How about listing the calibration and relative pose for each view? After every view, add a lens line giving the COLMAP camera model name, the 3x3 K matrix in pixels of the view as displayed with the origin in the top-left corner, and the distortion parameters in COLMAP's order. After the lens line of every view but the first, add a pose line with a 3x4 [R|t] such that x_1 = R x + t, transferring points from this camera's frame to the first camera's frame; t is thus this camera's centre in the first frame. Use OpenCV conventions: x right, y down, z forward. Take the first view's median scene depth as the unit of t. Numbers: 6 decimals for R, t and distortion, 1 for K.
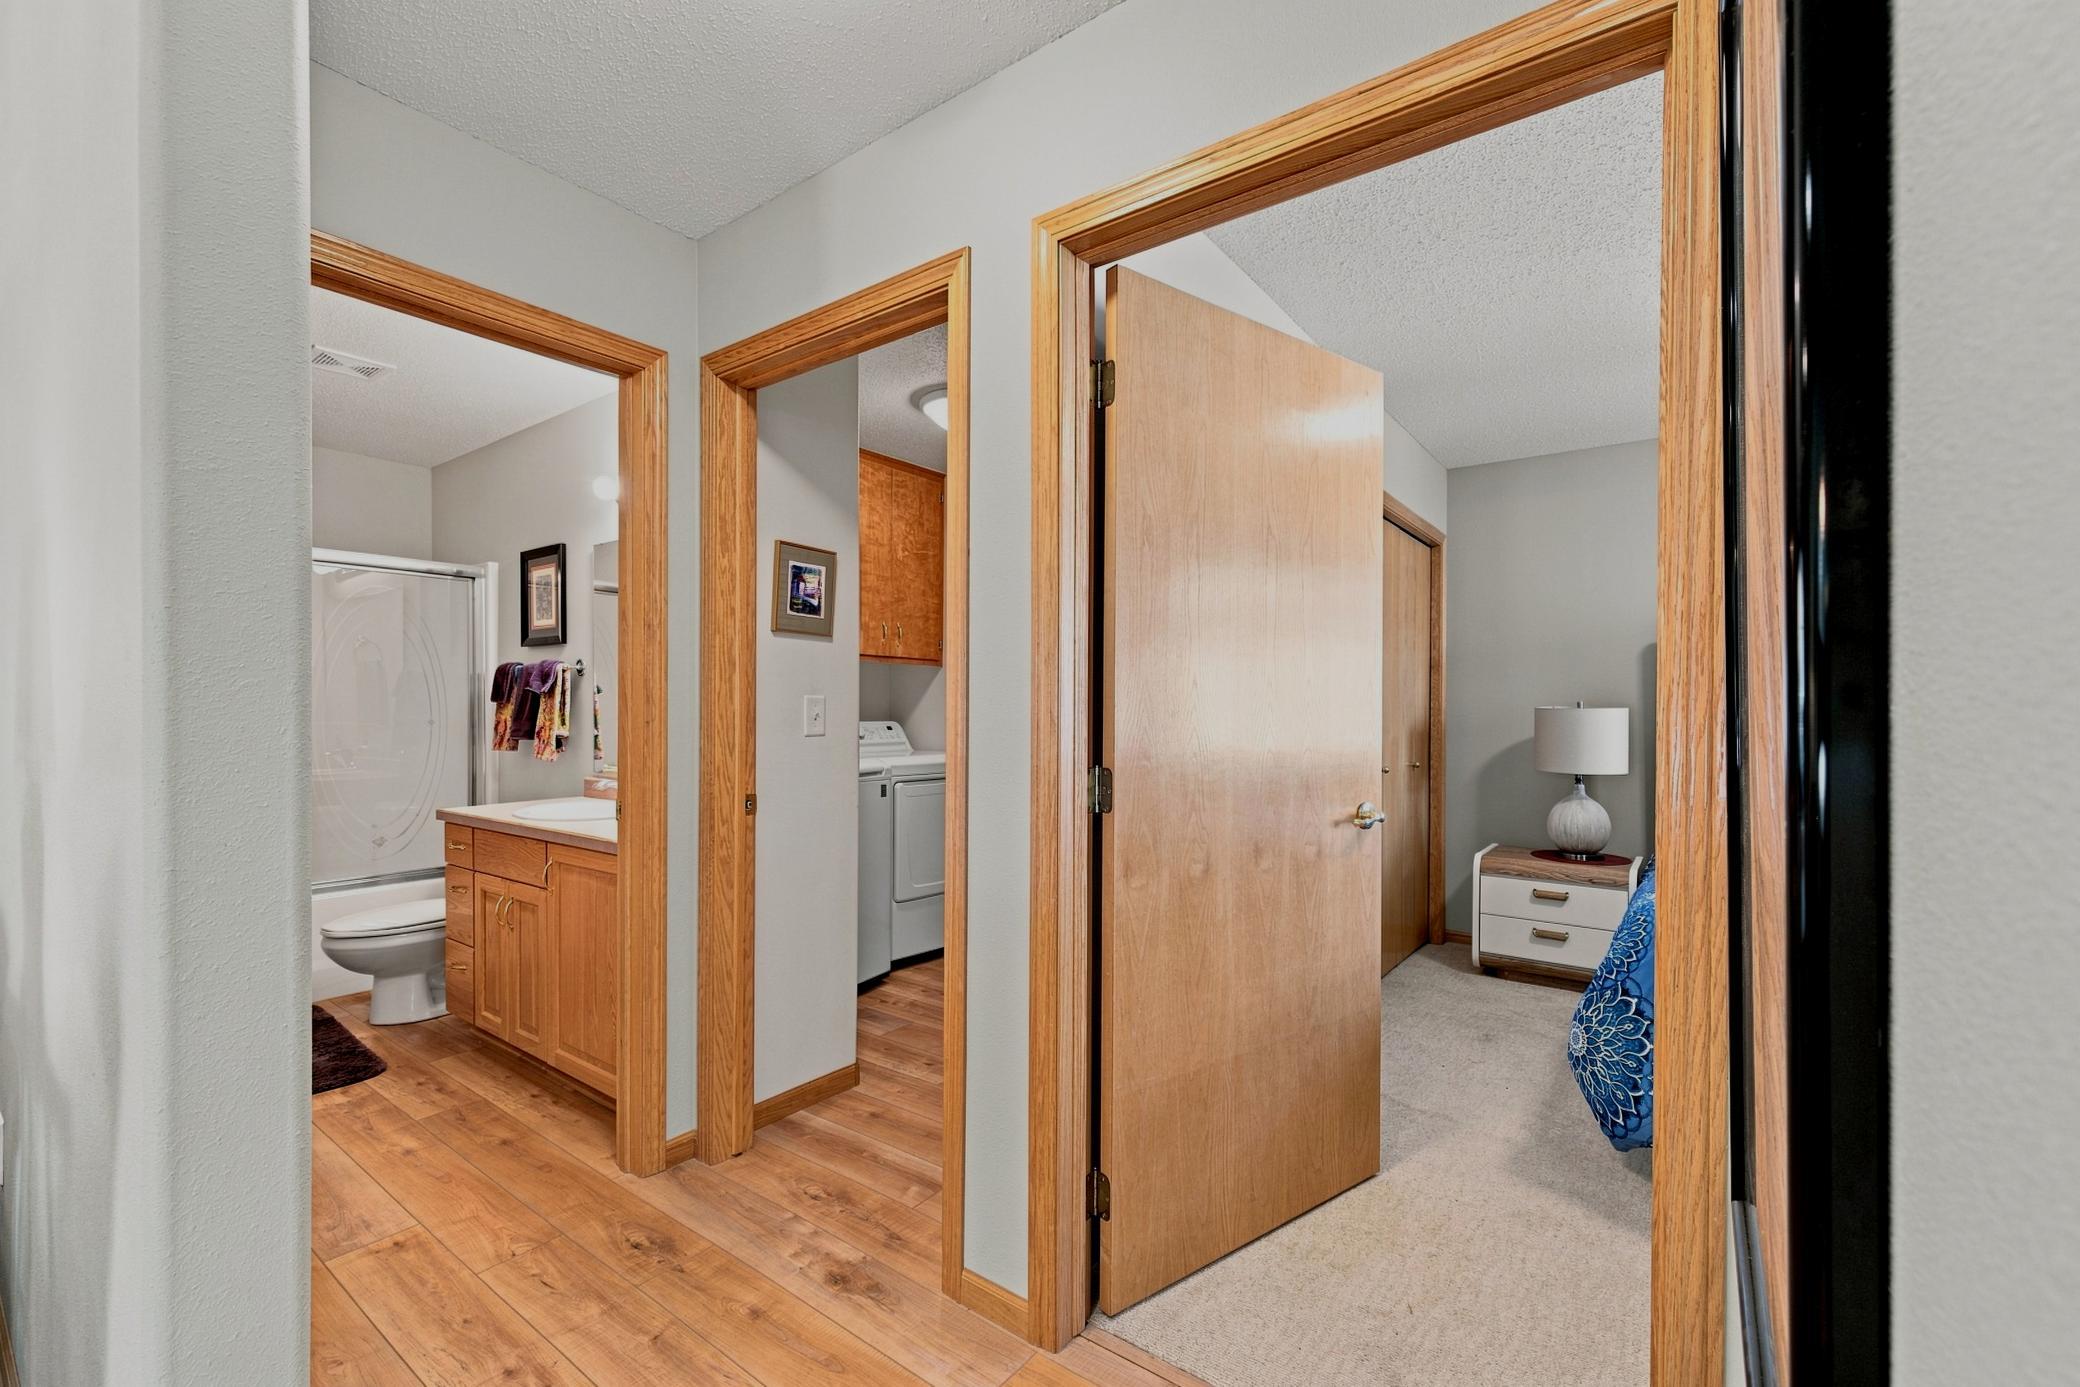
lens RADIAL K [[869.7, 0, 1041.3], [0, 869.7, 699.5], [0, 0, 1]] dist [0.004365, -0.000143]
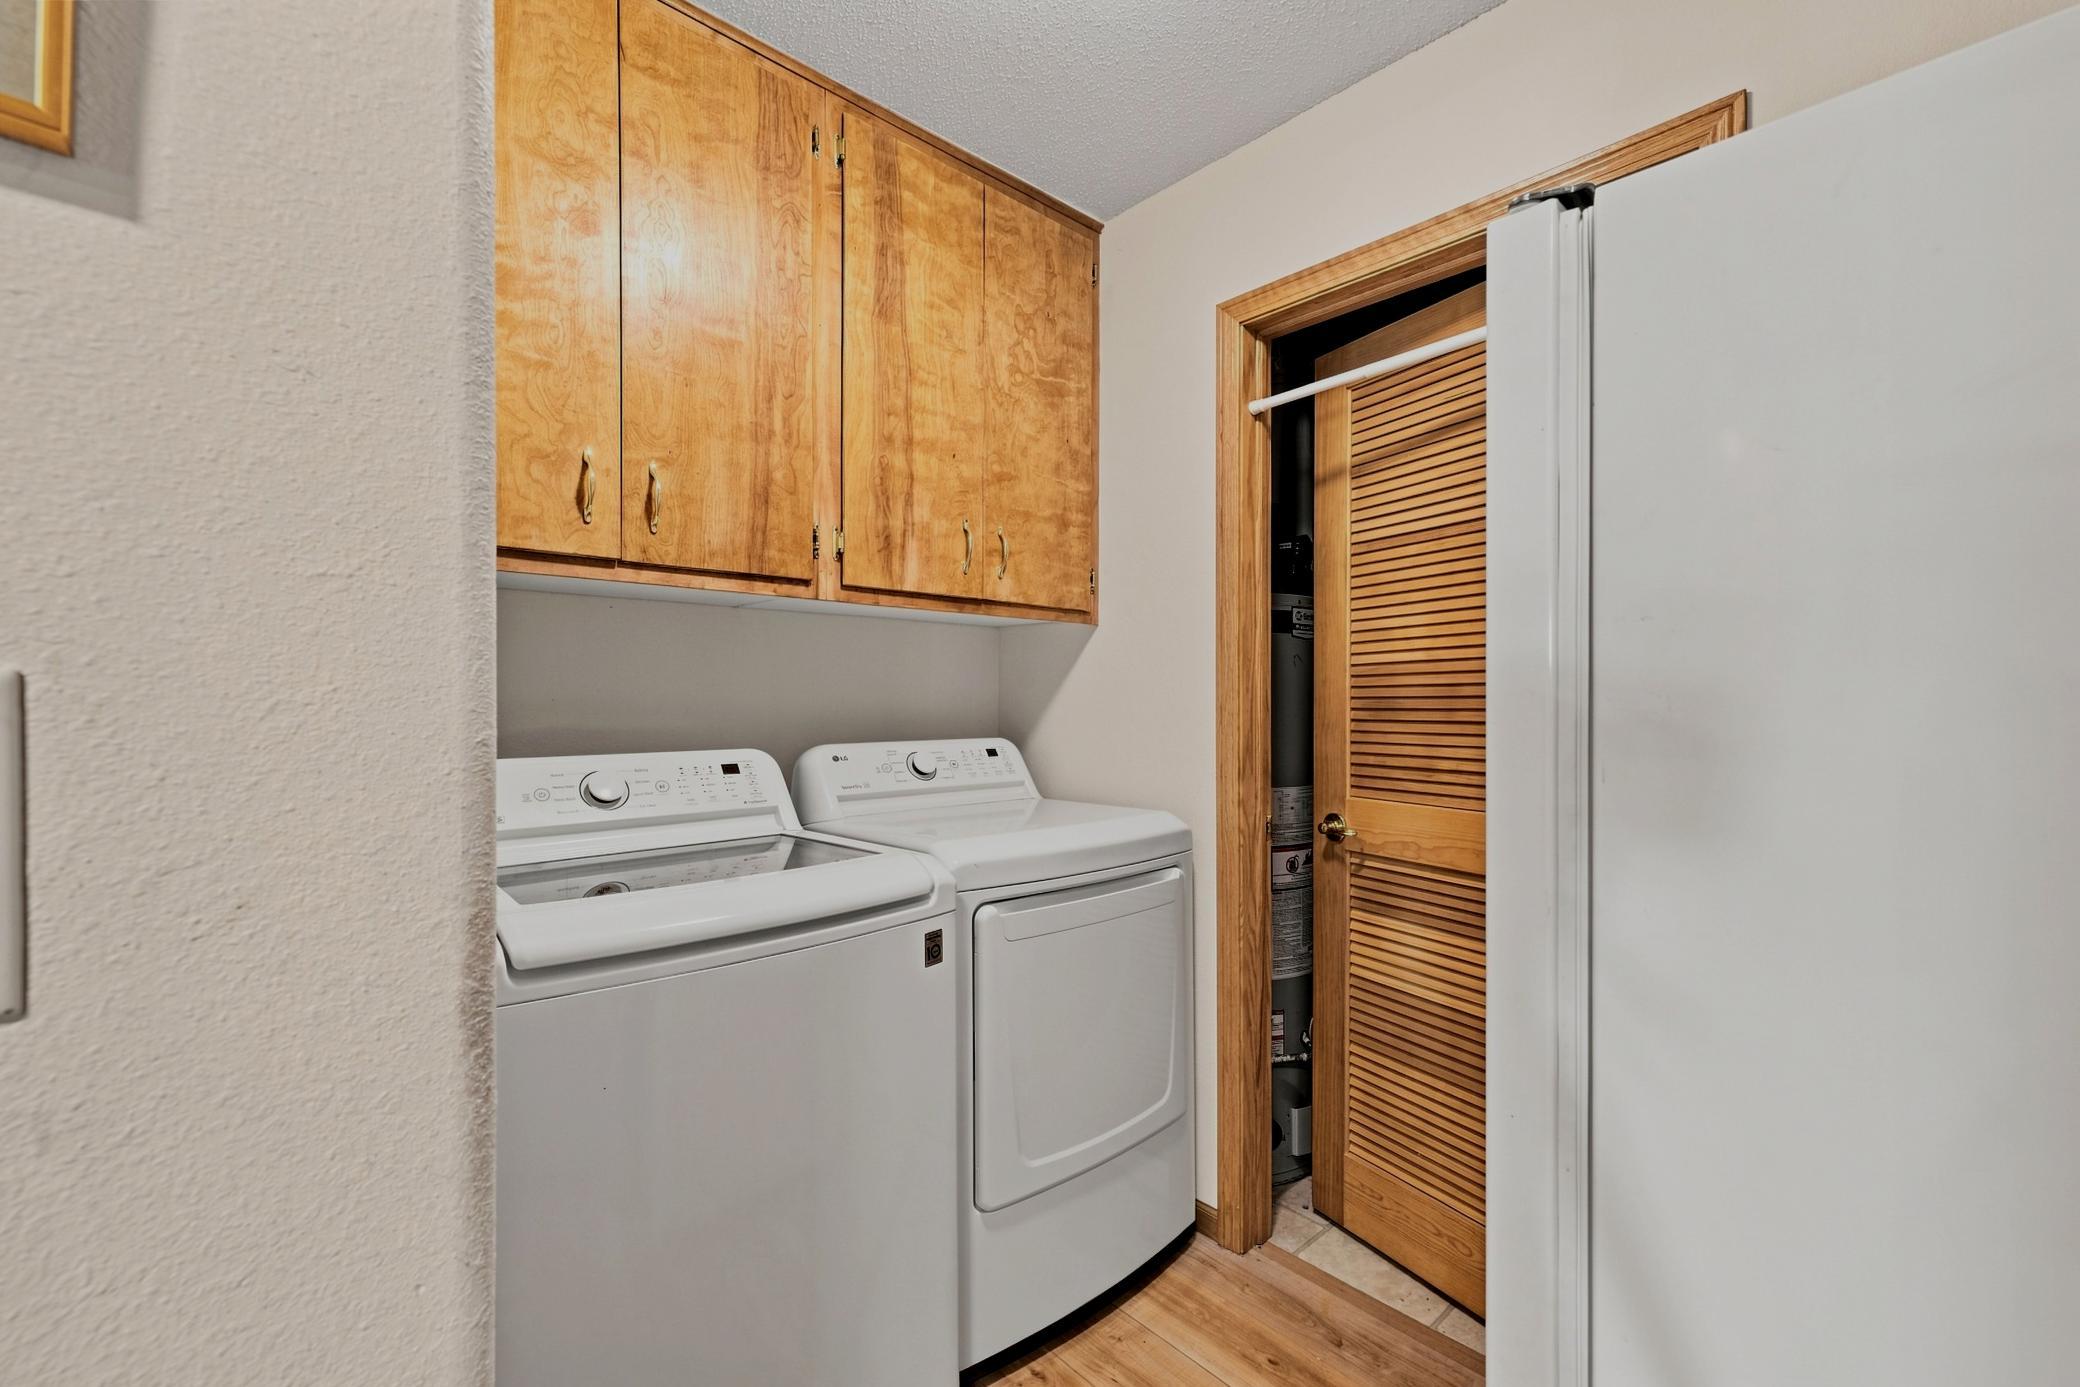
lens RADIAL K [[869.7, 0, 1041.2], [0, 869.7, 690.9], [0, 0, 1]] dist [0.004365, -0.000143]
pose [[0.982656, -0.006021, -0.185341, -0.058309], [0.005113, 0.999972, -0.005380, 0.000390], [0.185369, 0.004339, 0.982659, 0.545630]]
